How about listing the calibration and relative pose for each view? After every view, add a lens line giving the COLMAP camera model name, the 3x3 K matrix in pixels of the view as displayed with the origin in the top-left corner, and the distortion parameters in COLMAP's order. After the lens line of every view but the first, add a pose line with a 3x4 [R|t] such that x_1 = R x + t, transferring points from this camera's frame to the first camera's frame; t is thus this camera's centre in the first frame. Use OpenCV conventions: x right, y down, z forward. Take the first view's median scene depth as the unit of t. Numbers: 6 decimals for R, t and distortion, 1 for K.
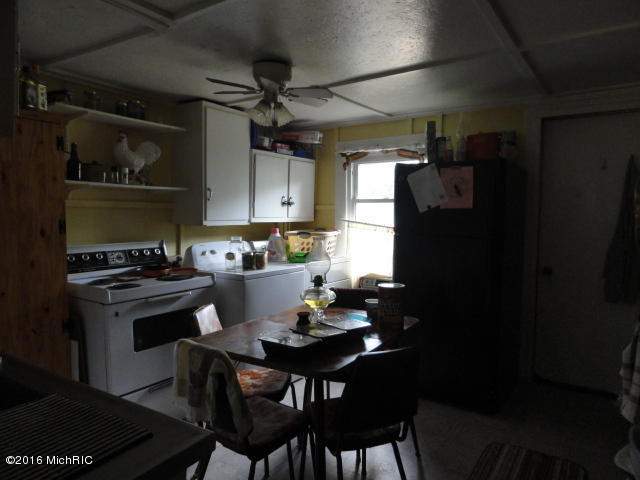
lens RADIAL K [[446.4, 0, 320.0], [0, 446.4, 240.0], [0, 0, 1]] dist [-0.004378, 0.007122]
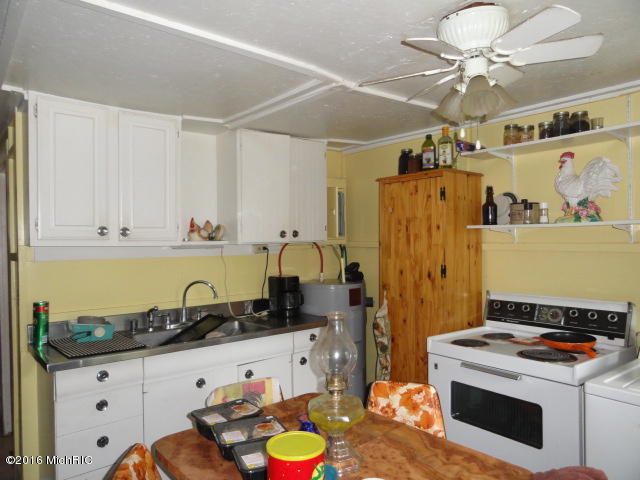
lens RADIAL K [[446.4, 0, 320.0], [0, 446.4, 240.0], [0, 0, 1]] dist [-0.004378, 0.007122]
pose [[-0.279333, -0.000845, -0.960194, 0.532172], [-0.049798, 0.998667, 0.013608, -0.104888], [0.958902, 0.051617, -0.279003, 1.019824]]
